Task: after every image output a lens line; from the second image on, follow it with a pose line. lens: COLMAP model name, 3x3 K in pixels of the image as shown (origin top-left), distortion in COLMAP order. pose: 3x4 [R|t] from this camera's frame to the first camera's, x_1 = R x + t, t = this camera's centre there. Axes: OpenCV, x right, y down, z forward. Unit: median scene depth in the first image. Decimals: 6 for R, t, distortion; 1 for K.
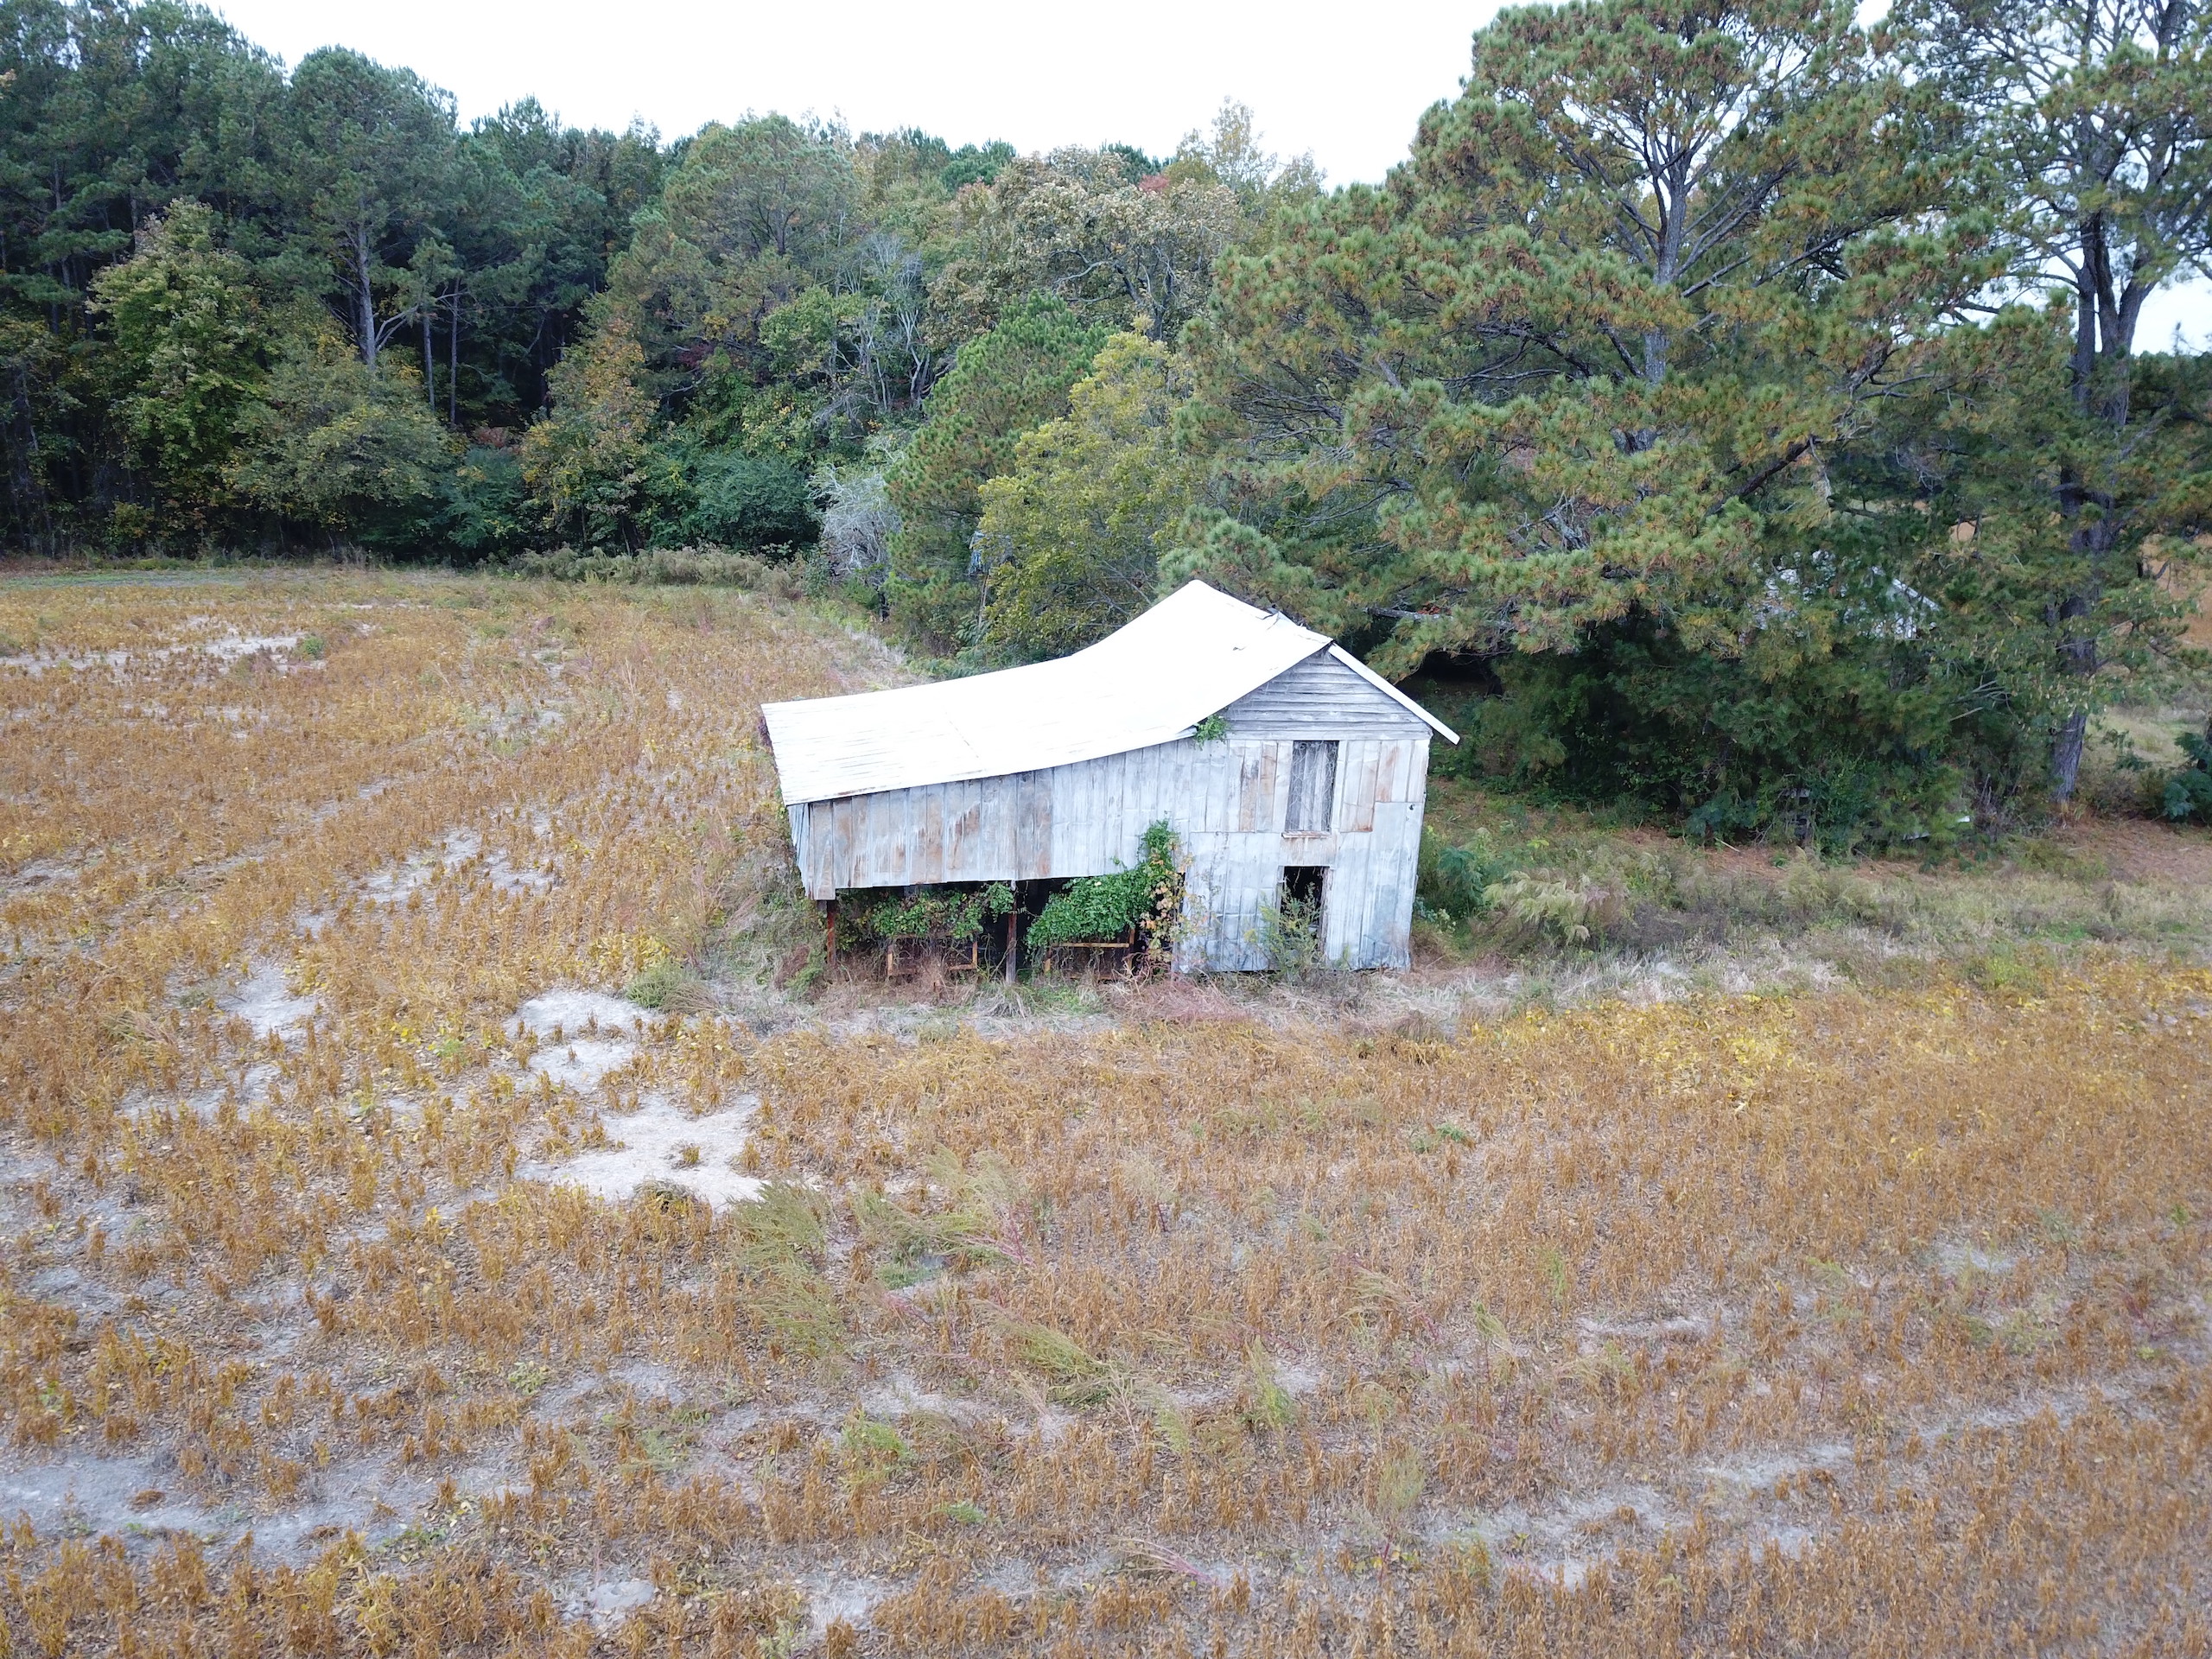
lens RADIAL K [[1685.8, 0, 1108.3], [0, 1685.8, 843.2], [0, 0, 1]] dist [0.007400, -0.004756]
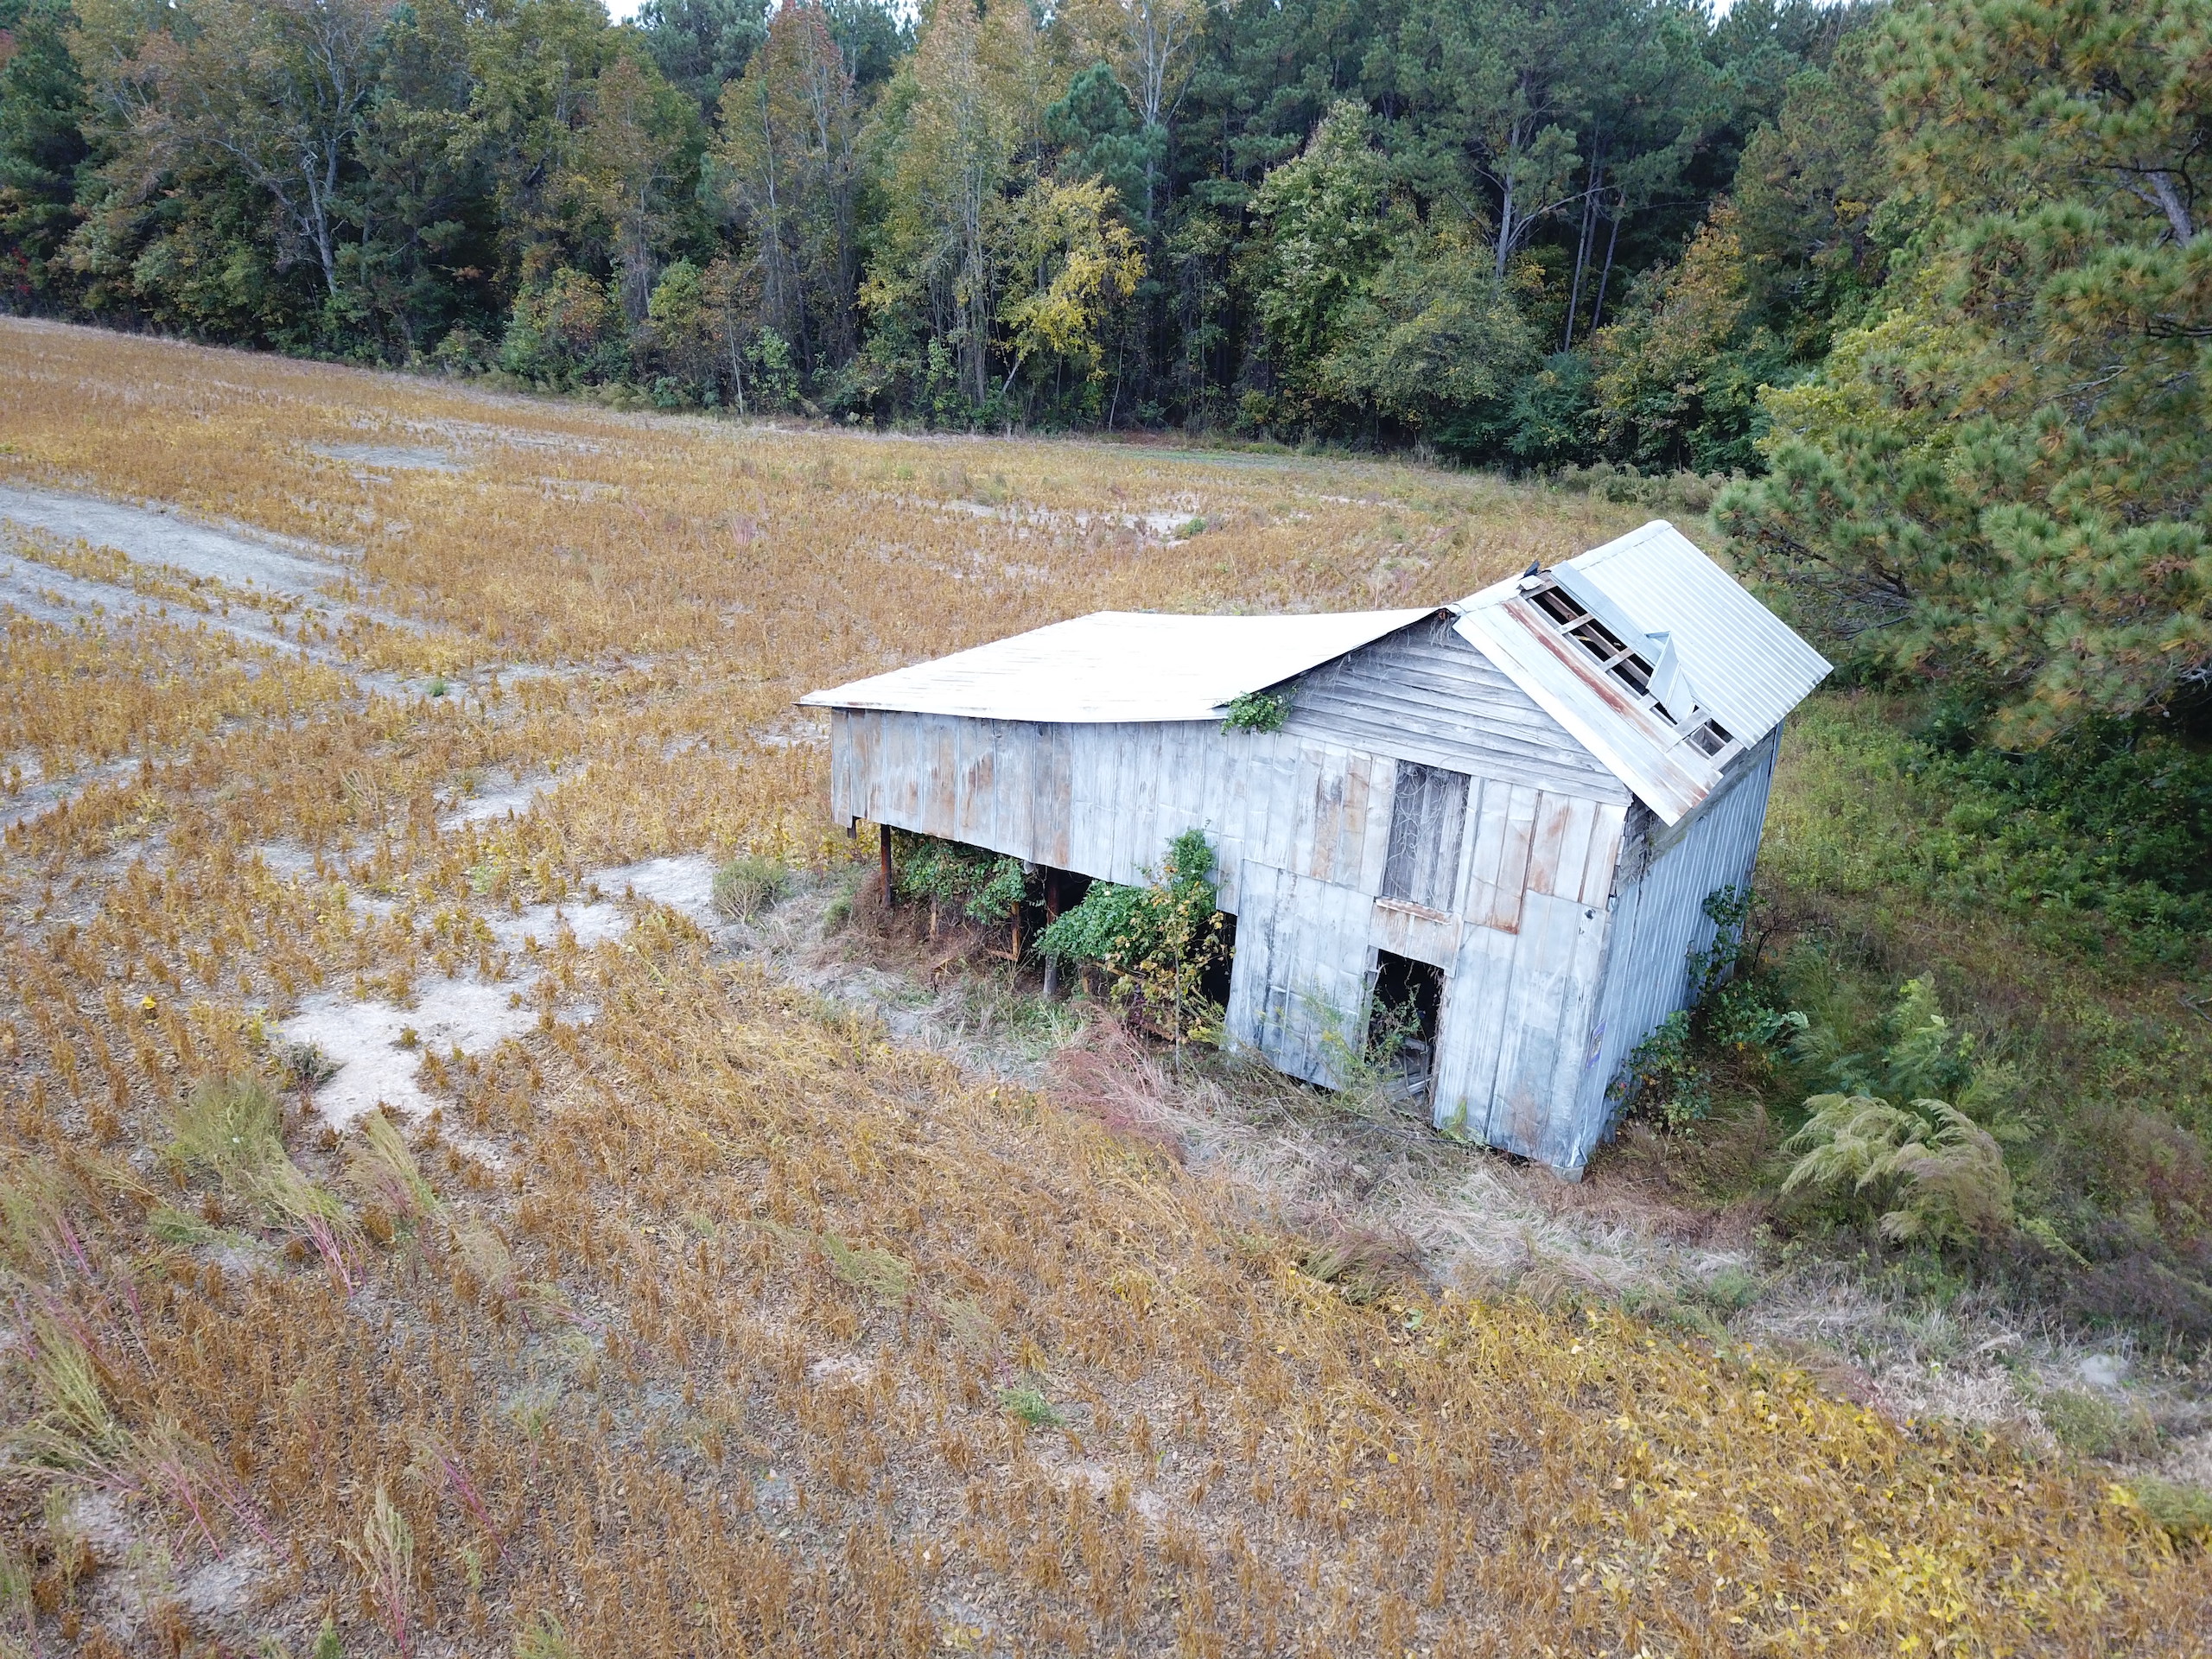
lens RADIAL K [[1666.6, 0, 1106.0], [0, 1666.6, 829.5], [0, 0, 1]] dist [0.085865, -0.119684]
pose [[0.696934, 0.232234, -0.678492, 0.457259], [-0.211631, 0.970581, 0.114827, -0.082464], [0.685198, 0.063563, 0.725578, 0.459331]]
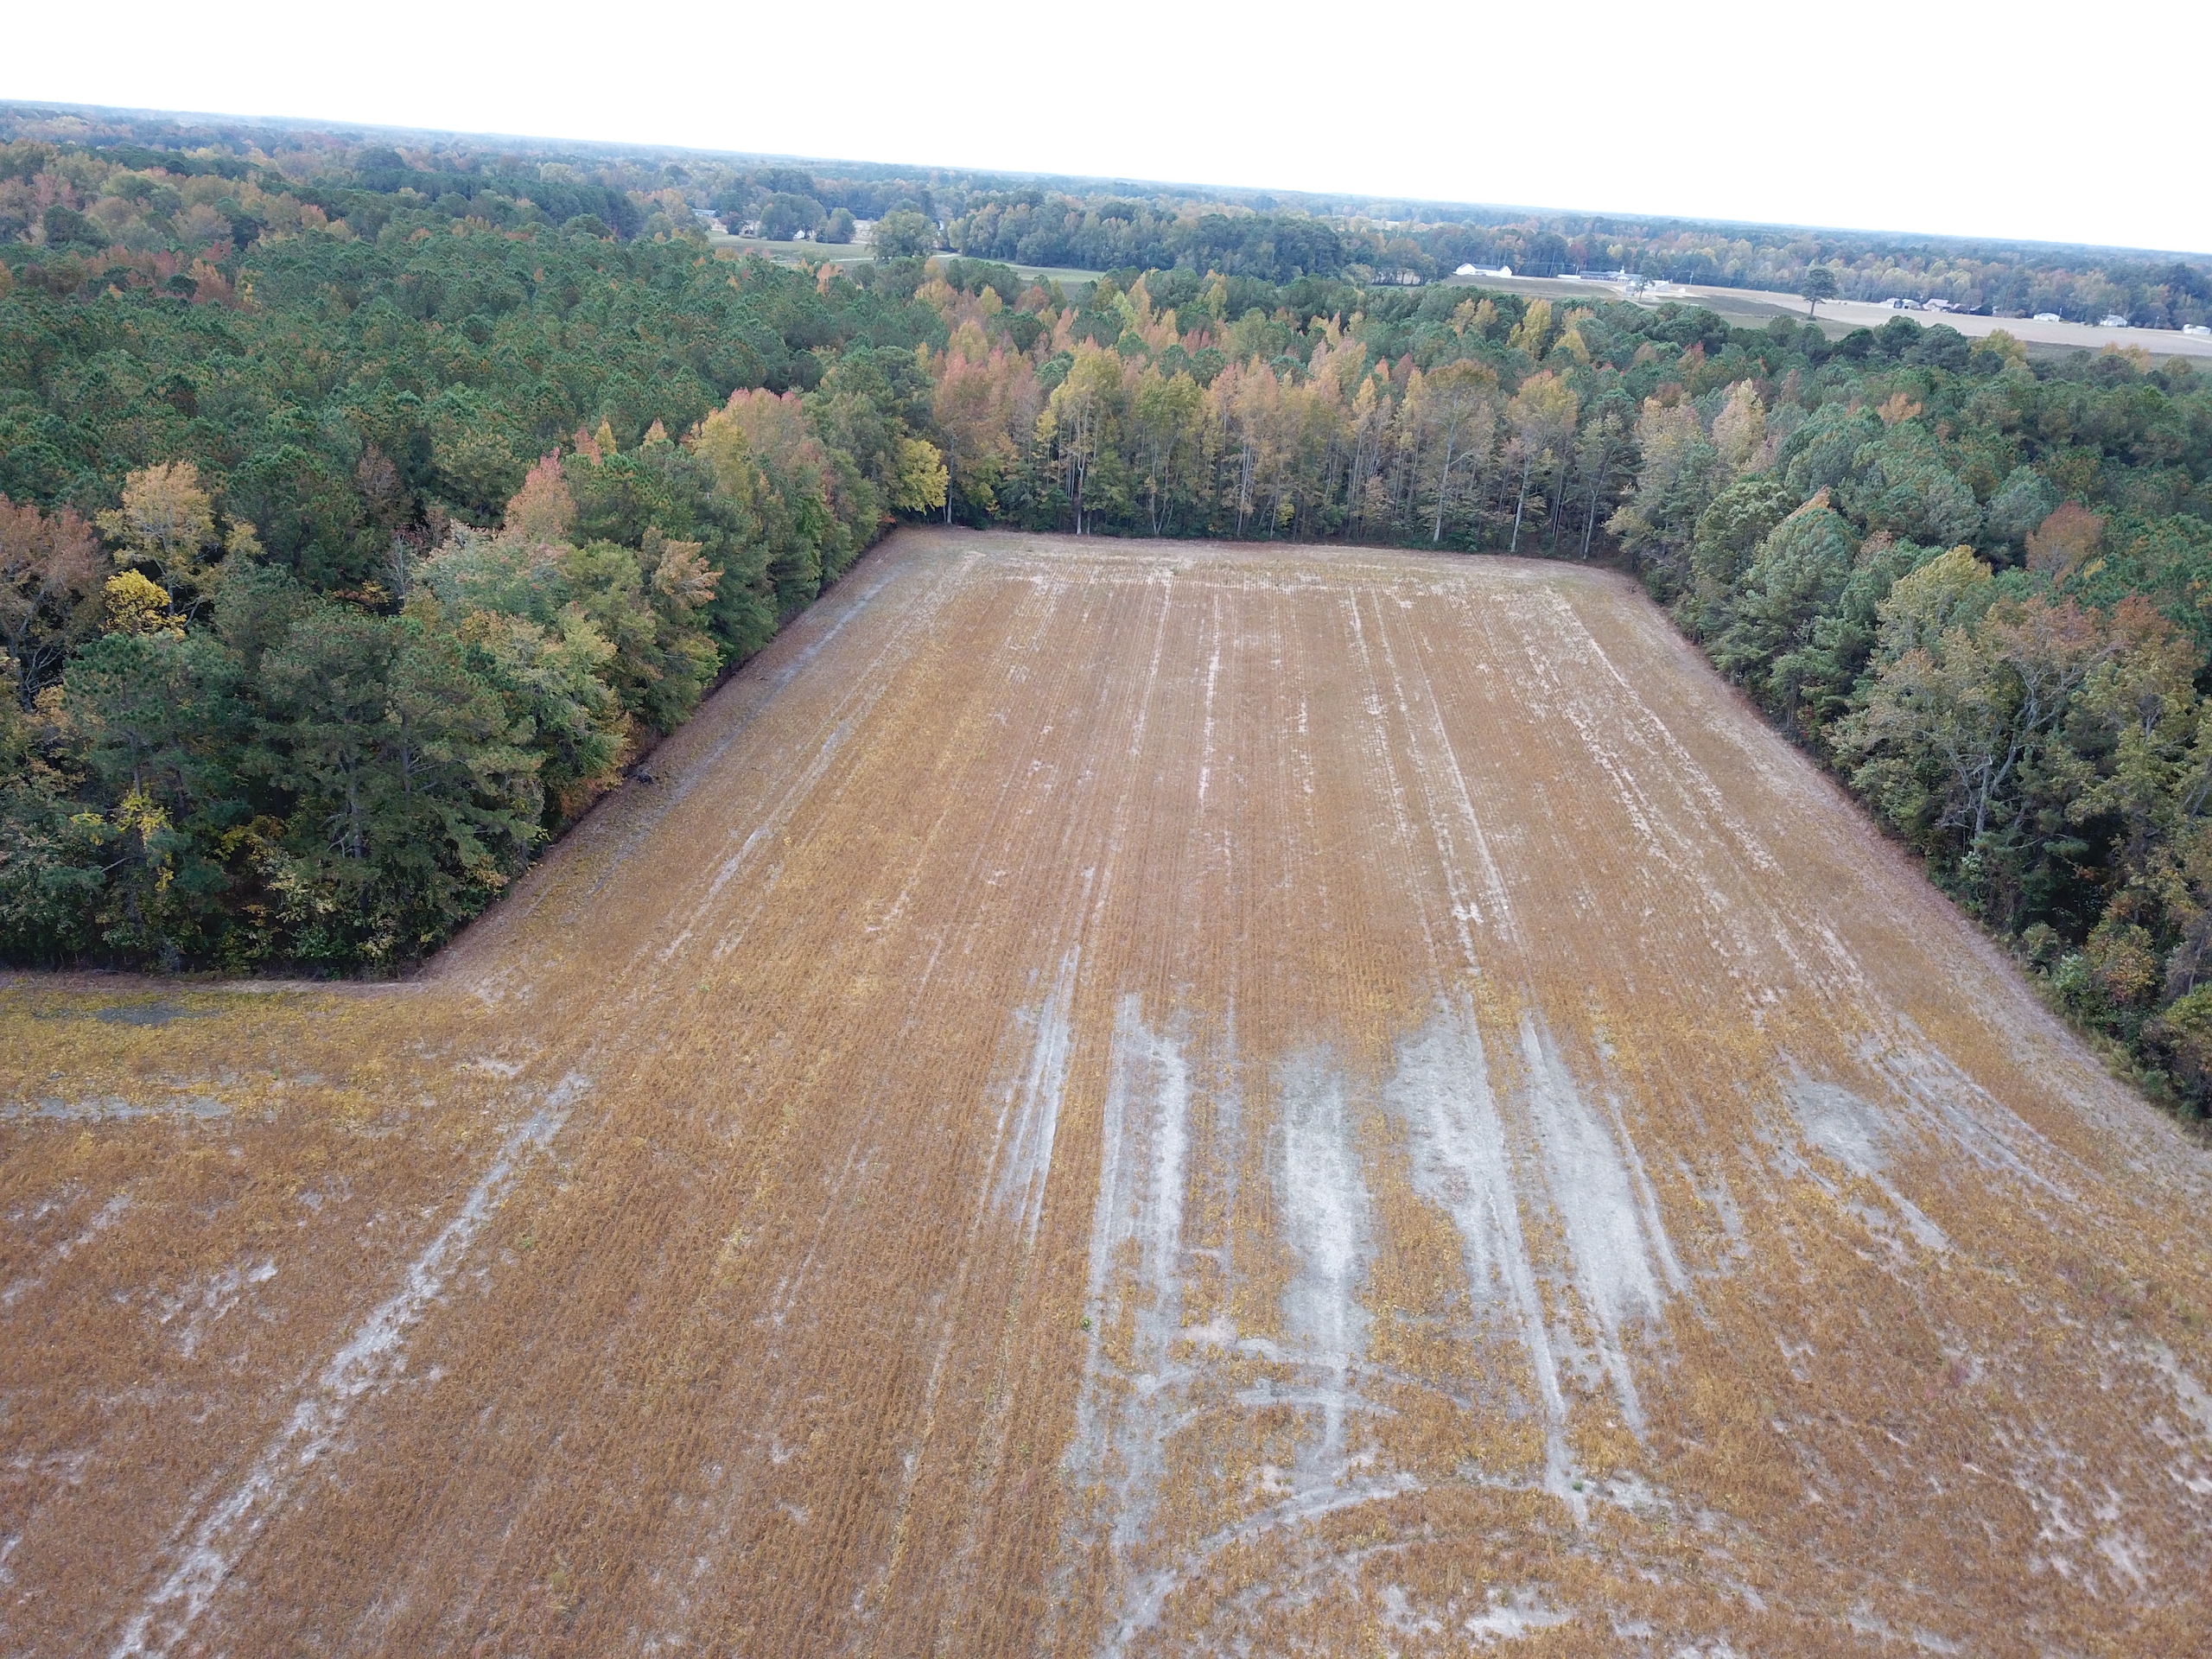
lens RADIAL K [[1695.3, 0, 1118.0], [0, 1695.3, 838.6], [0, 0, 1]] dist [0.018575, -0.012735]
pose [[-0.265174, 0.301587, -0.915821, 1.274578], [-0.335338, 0.861683, 0.380855, -1.391238], [0.904008, 0.408102, -0.127362, 0.391176]]
